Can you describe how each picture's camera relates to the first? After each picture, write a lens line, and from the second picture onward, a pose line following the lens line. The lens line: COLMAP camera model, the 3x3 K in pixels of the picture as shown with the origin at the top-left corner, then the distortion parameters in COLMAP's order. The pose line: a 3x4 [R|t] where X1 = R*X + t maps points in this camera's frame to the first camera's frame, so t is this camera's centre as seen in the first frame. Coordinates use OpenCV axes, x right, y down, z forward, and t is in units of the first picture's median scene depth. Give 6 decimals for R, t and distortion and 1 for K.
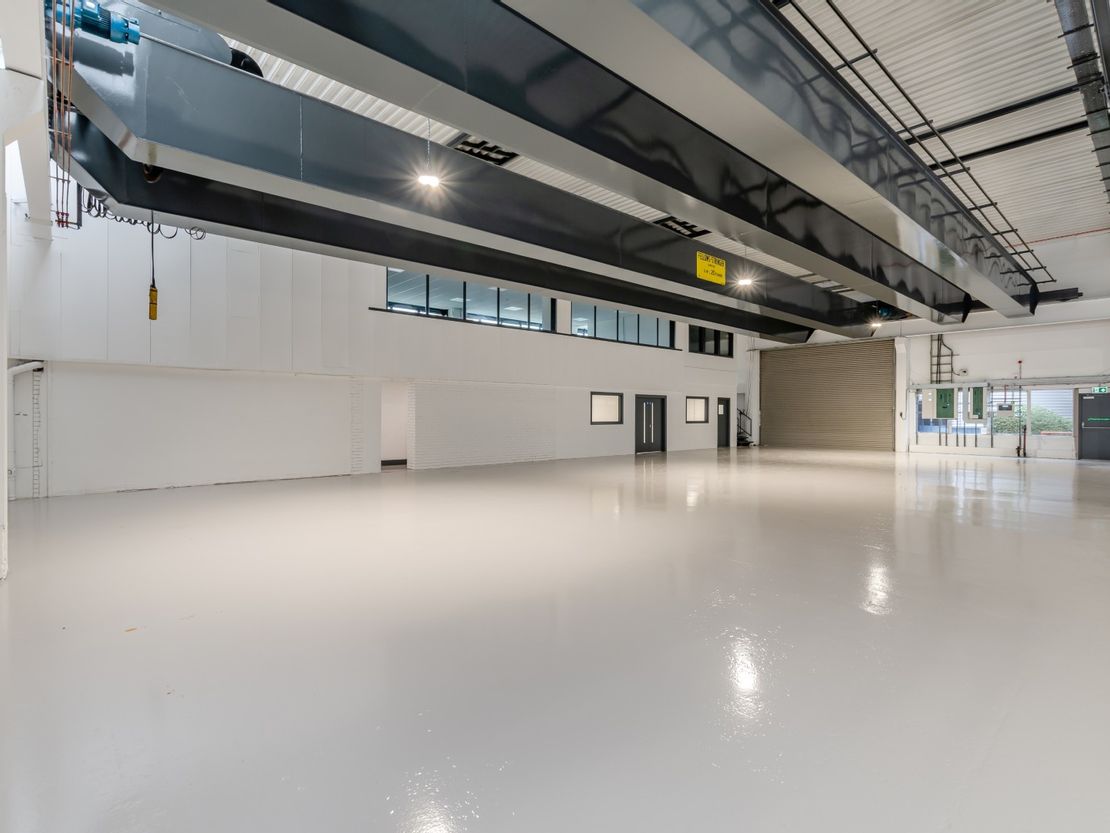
lens RADIAL K [[548.9, 0, 555.0], [0, 548.9, 416.5], [0, 0, 1]] dist [0.001777, -0.000009]
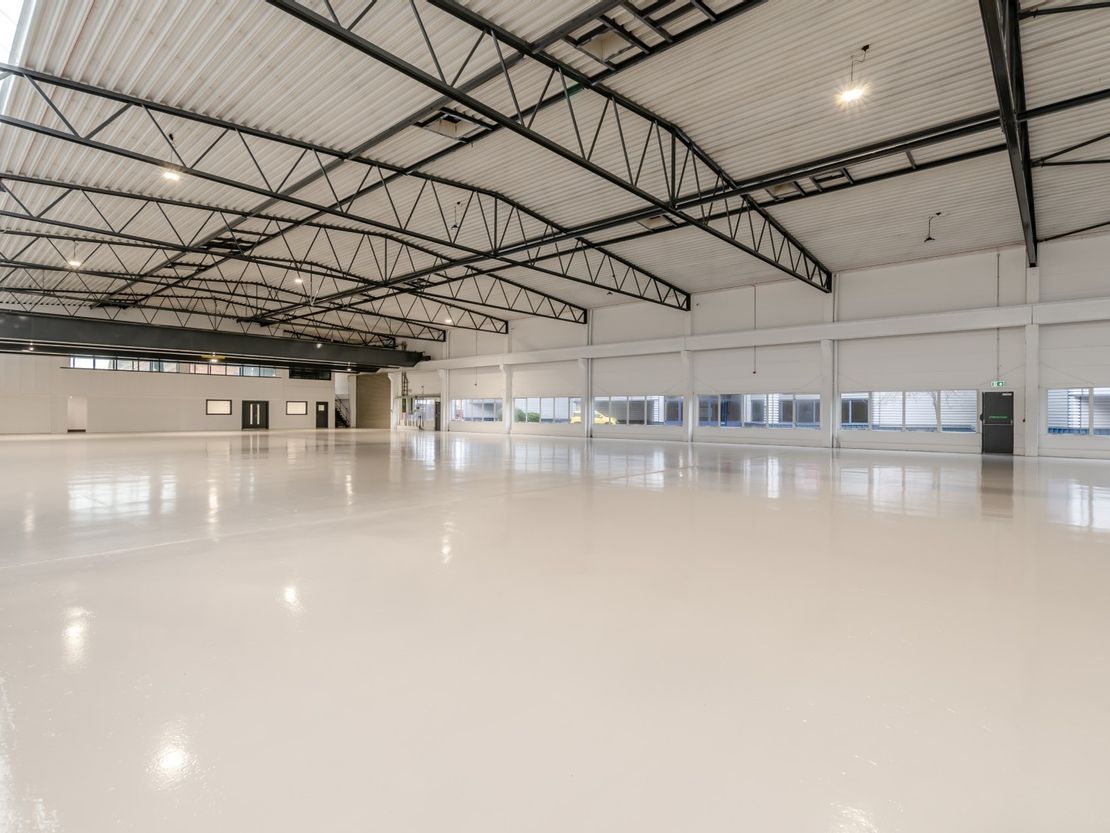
lens RADIAL K [[548.9, 0, 555.0], [0, 548.9, 416.5], [0, 0, 1]] dist [0.001777, -0.000009]
pose [[0.992464, 0.002000, 0.122520, 1.009009], [-0.002860, 0.999973, 0.006842, 0.002168], [-0.122503, -0.007141, 0.992442, -1.134283]]
